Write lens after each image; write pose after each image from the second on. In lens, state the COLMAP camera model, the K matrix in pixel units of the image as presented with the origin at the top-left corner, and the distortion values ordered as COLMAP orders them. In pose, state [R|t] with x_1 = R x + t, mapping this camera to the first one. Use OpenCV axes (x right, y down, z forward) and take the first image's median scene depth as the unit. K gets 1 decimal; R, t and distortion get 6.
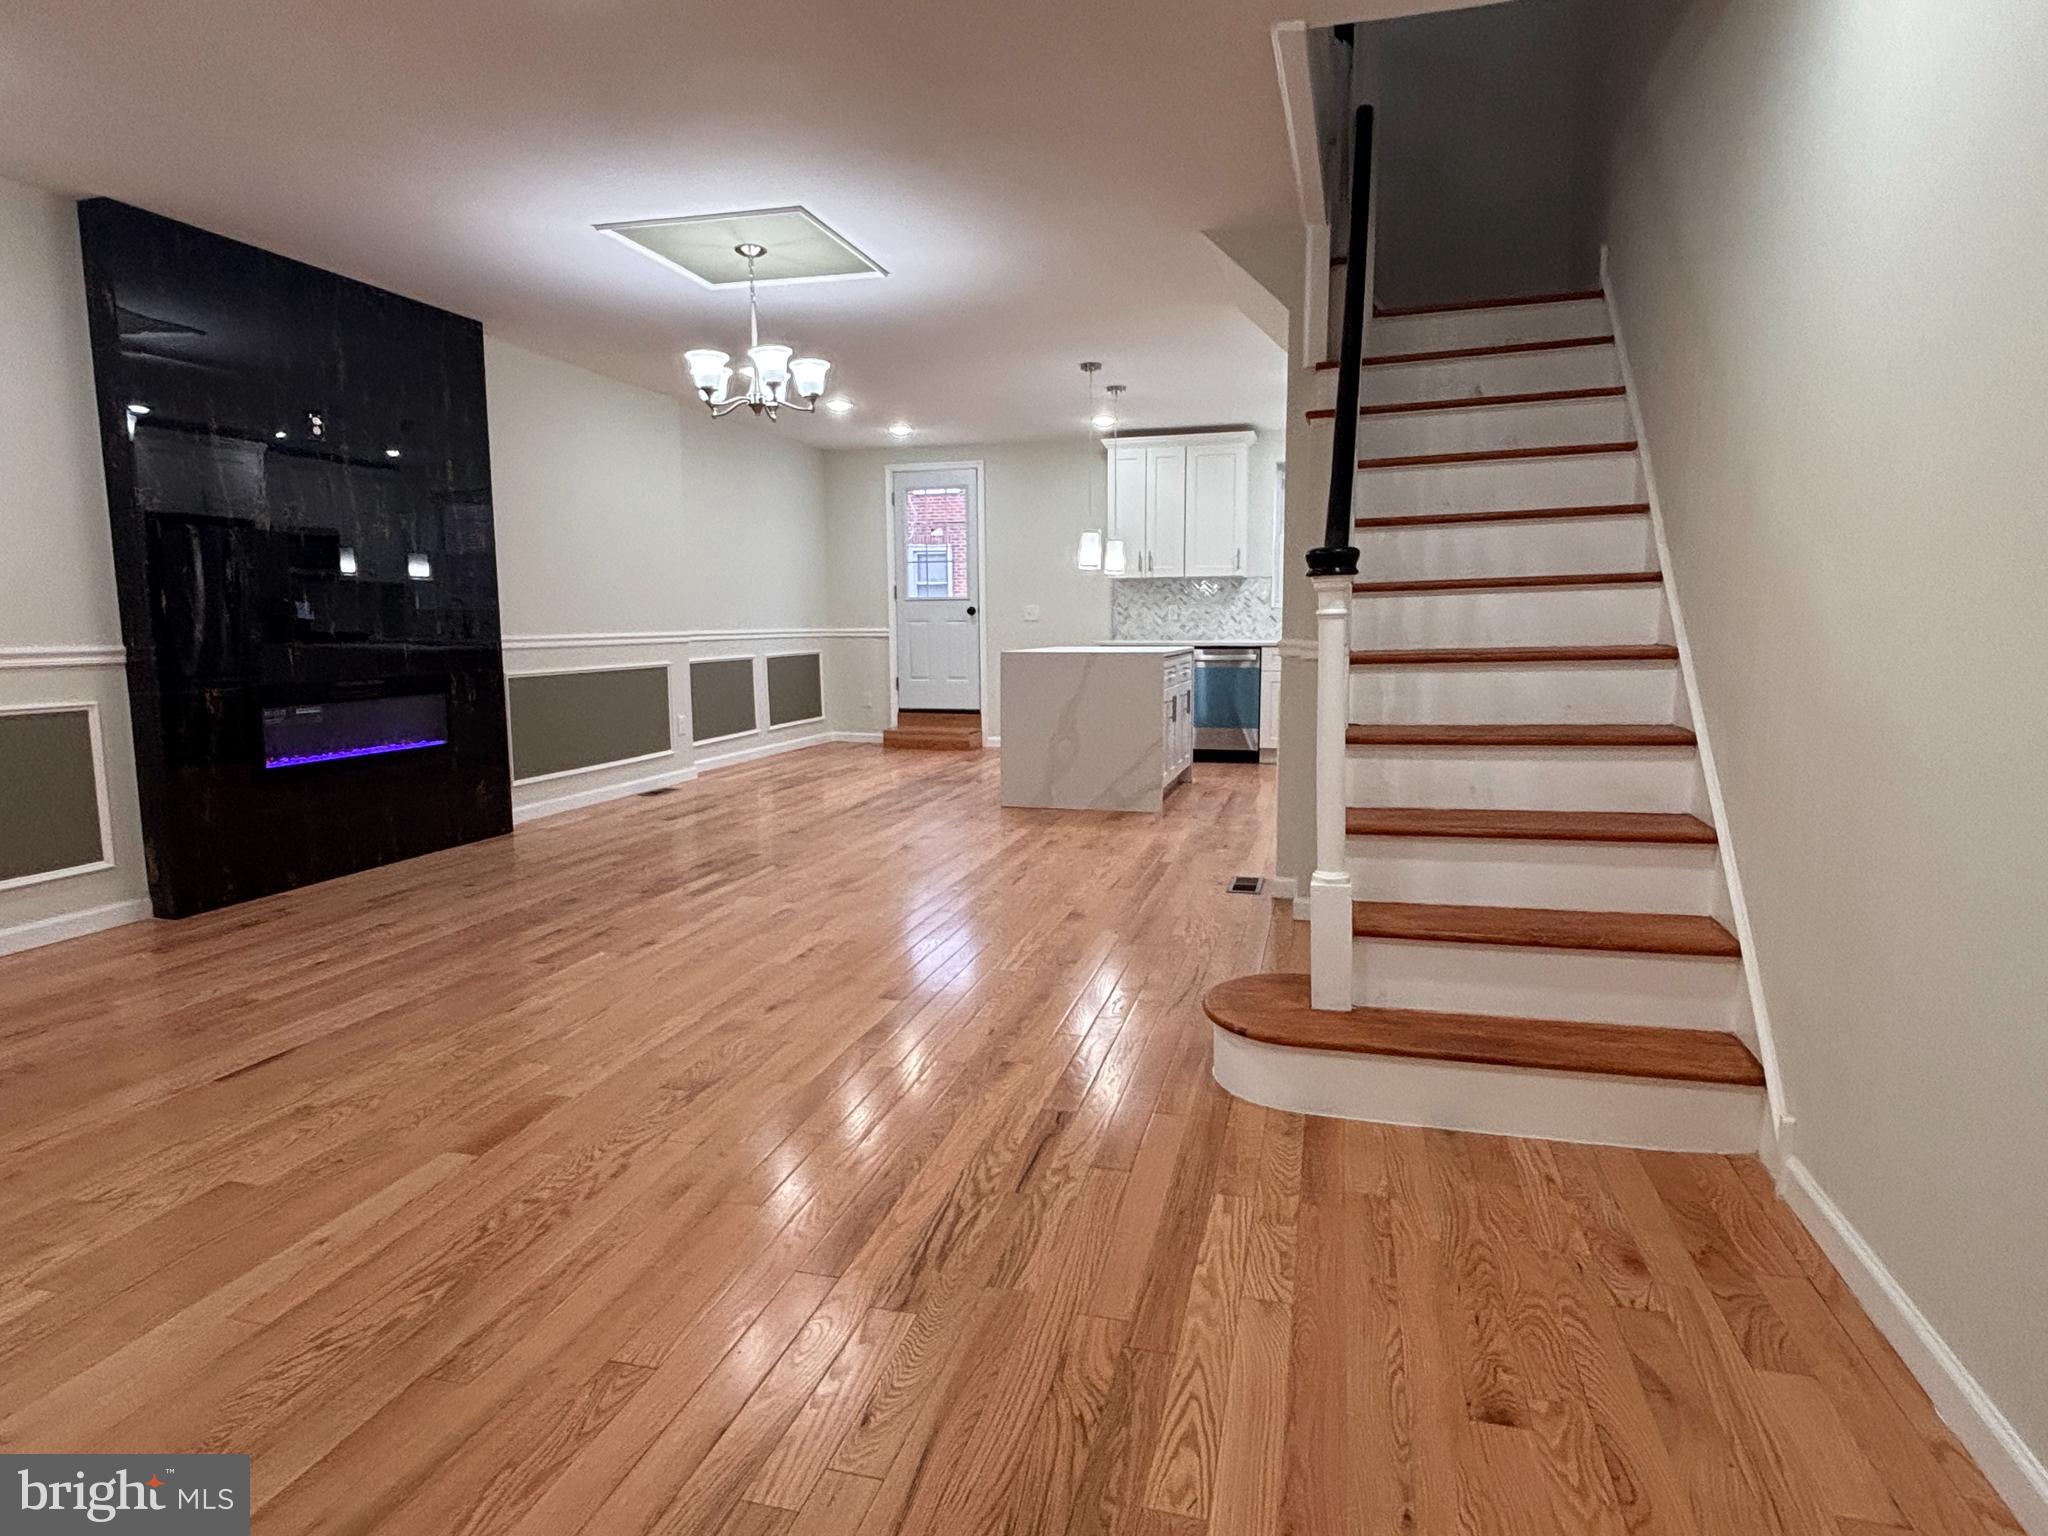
lens RADIAL K [[1155.4, 0, 1015.2], [0, 1155.4, 765.2], [0, 0, 1]] dist [0.004474, -0.007287]
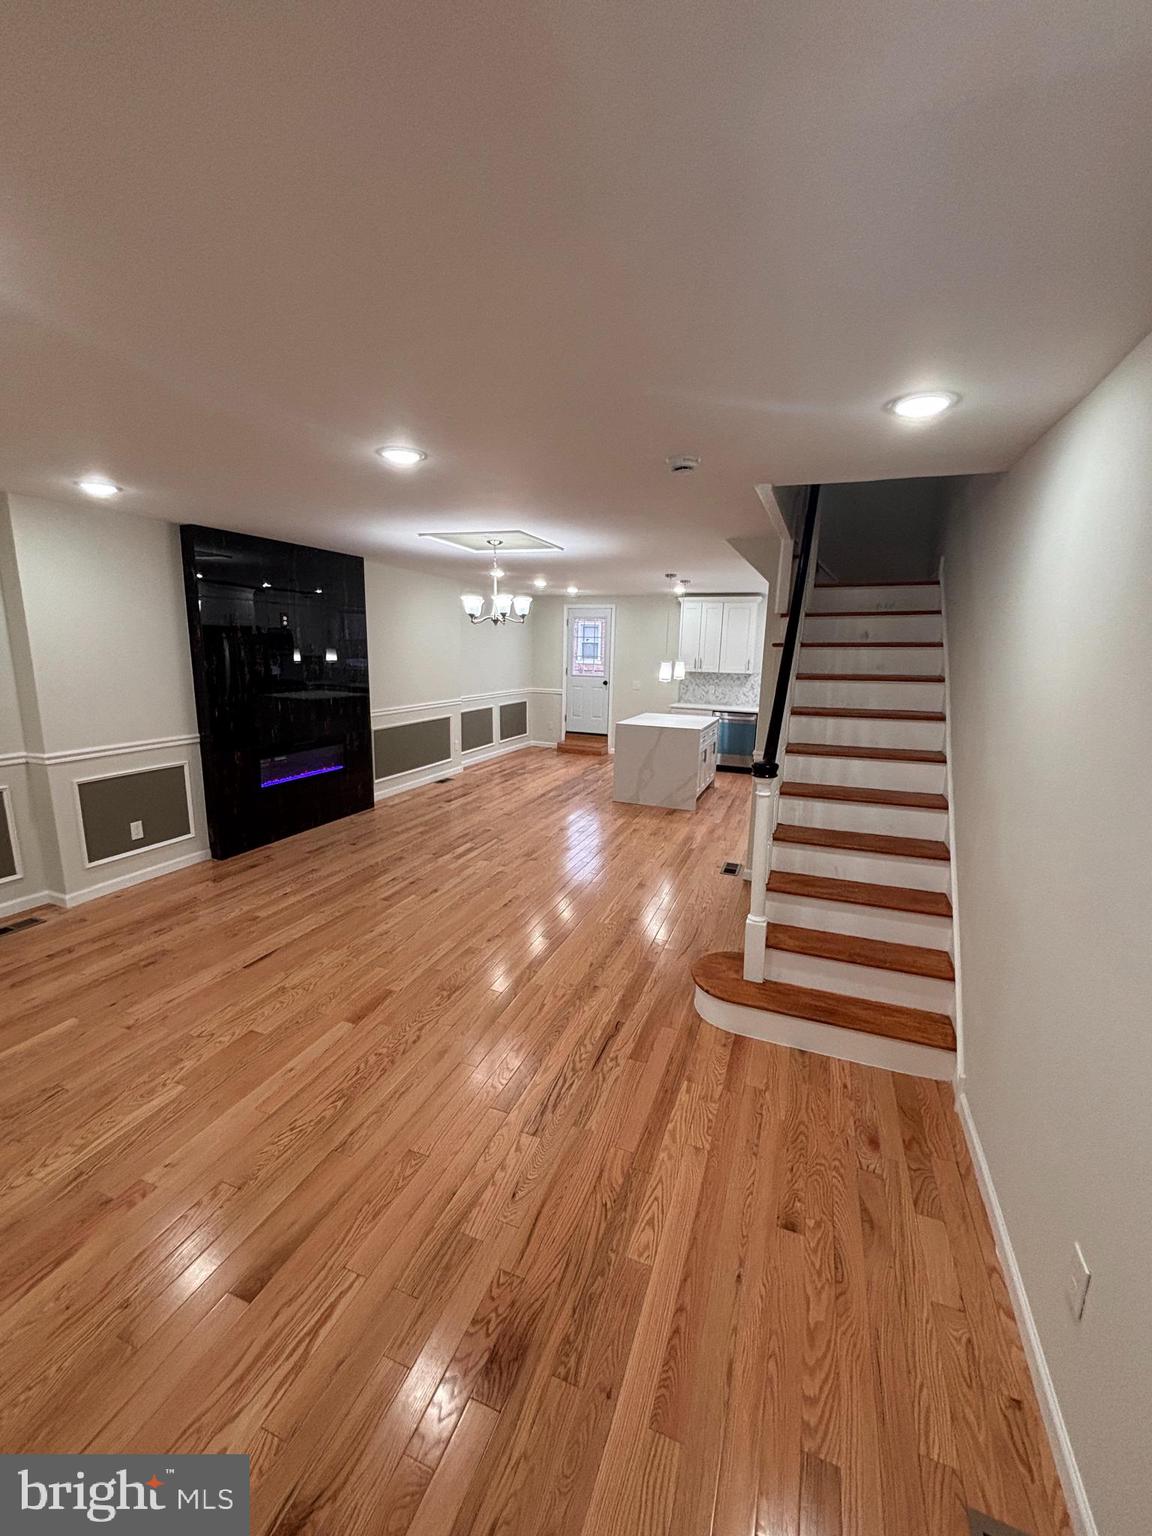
lens RADIAL K [[613.2, 0, 574.1], [0, 613.2, 769.3], [0, 0, 1]] dist [-0.001877, -0.000009]
pose [[0.994557, 0.048662, -0.092131, 0.022559], [-0.041726, 0.996252, 0.075764, -0.137666], [0.095473, -0.071507, 0.992860, -0.056127]]
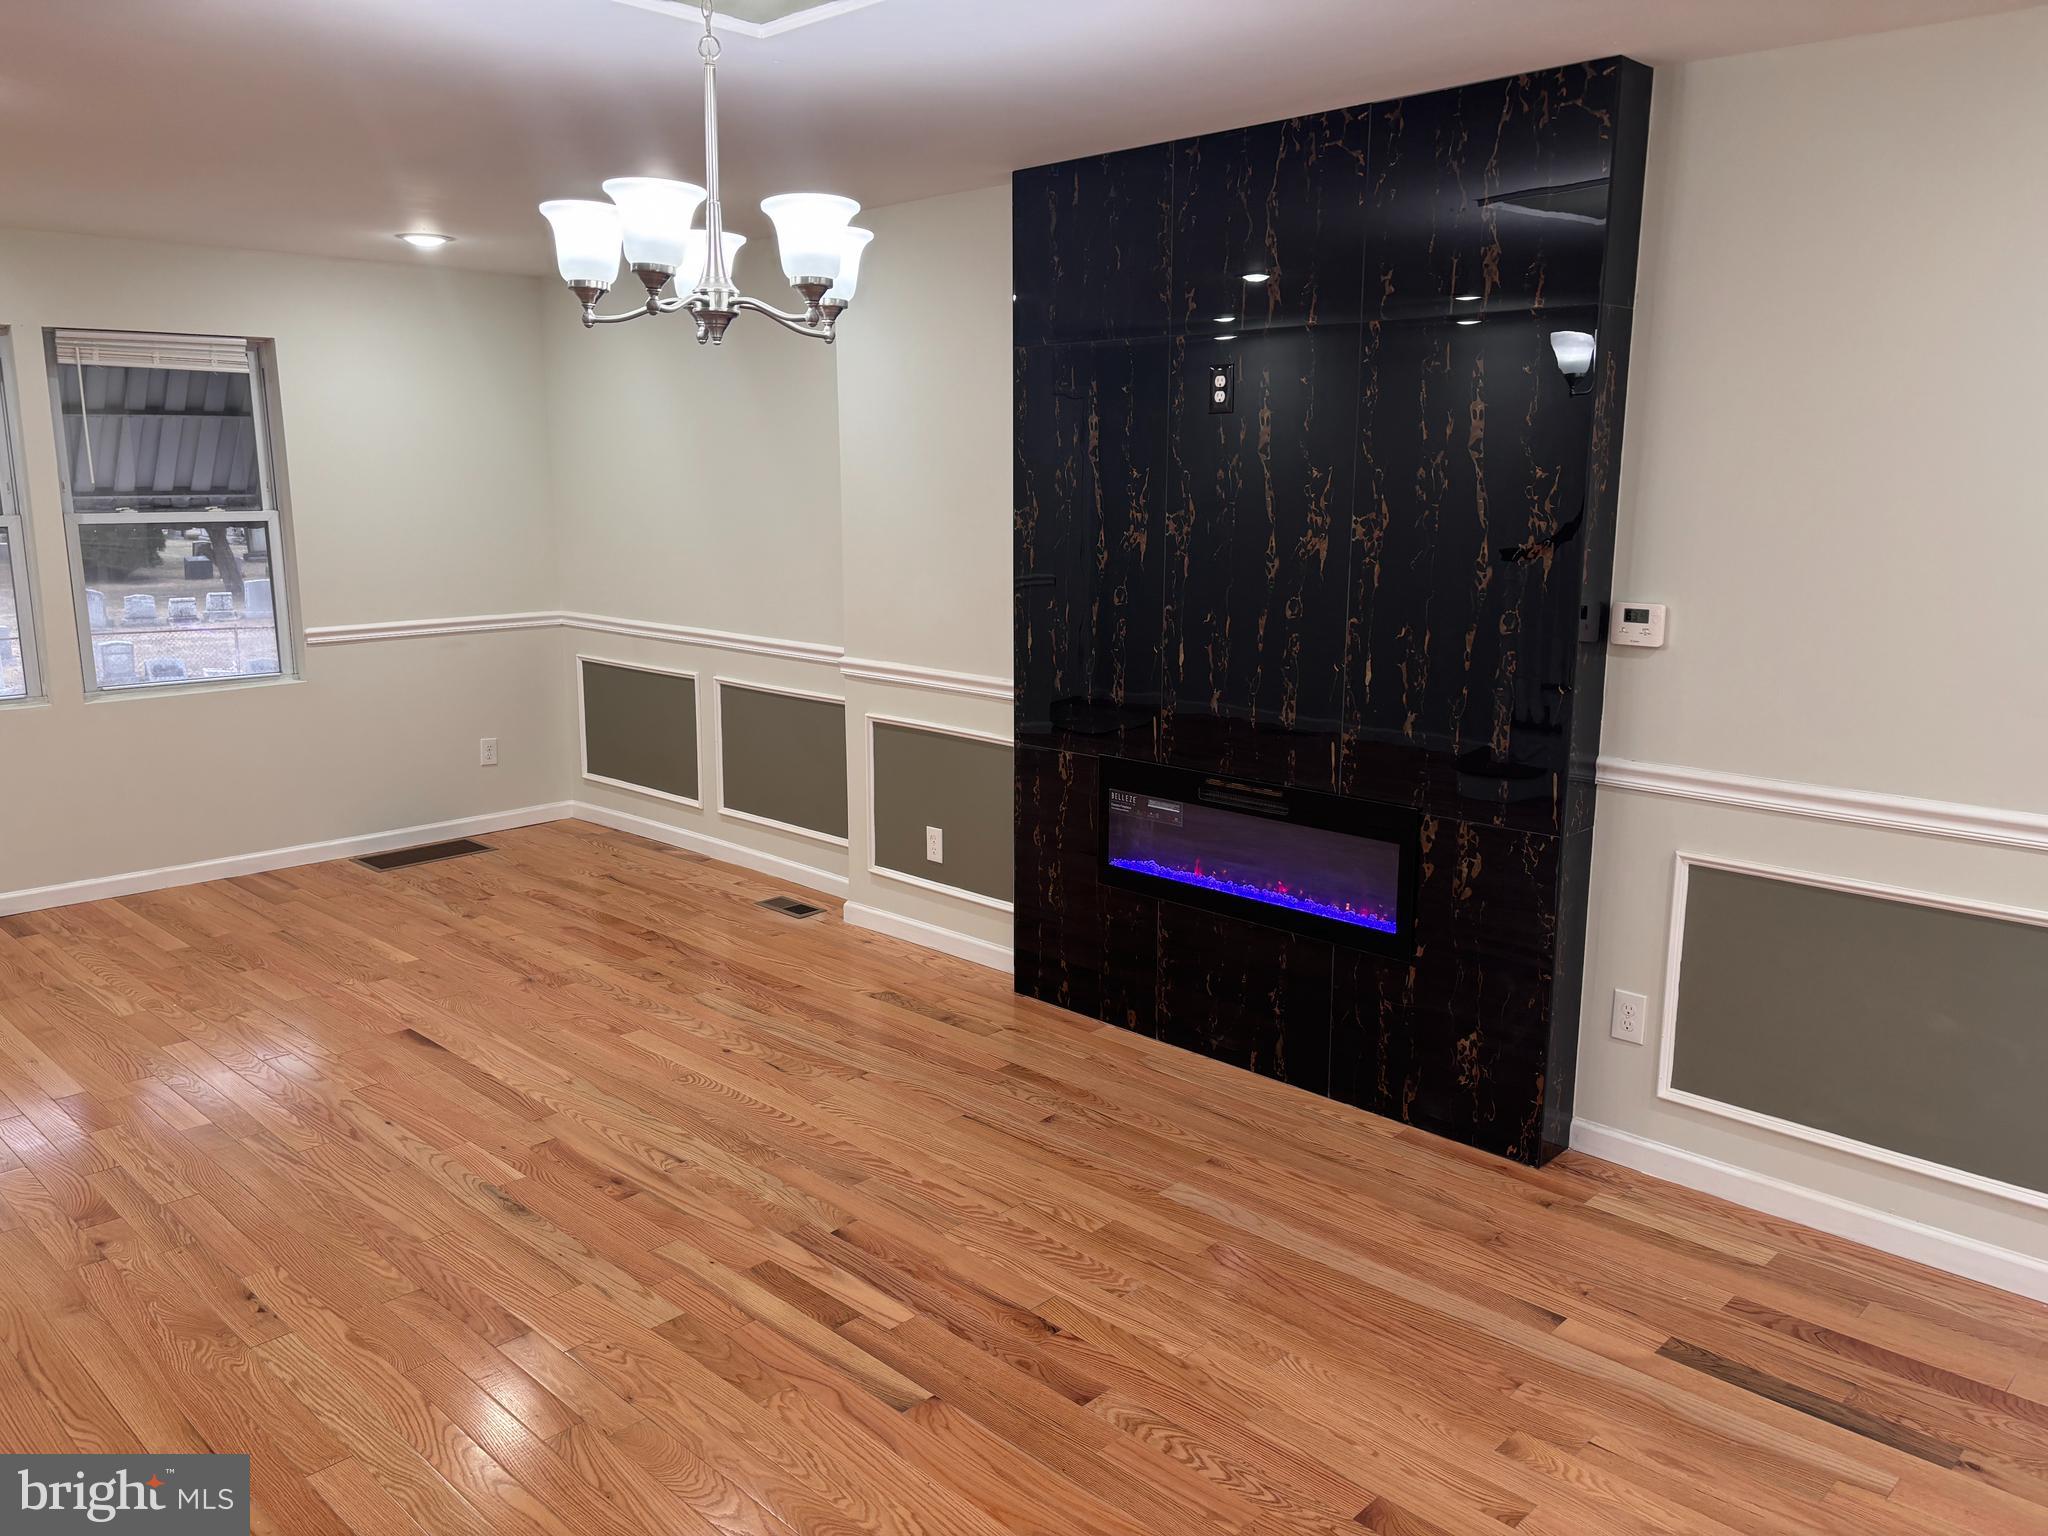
lens RADIAL K [[1533.0, 0, 1031.5], [0, 1533.0, 782.4], [0, 0, 1]] dist [0.039614, -0.036602]
pose [[-0.475112, 0.181343, -0.861036, 0.235324], [-0.111077, 0.958345, 0.263128, -0.306606], [0.872886, 0.220656, -0.435178, 1.371854]]
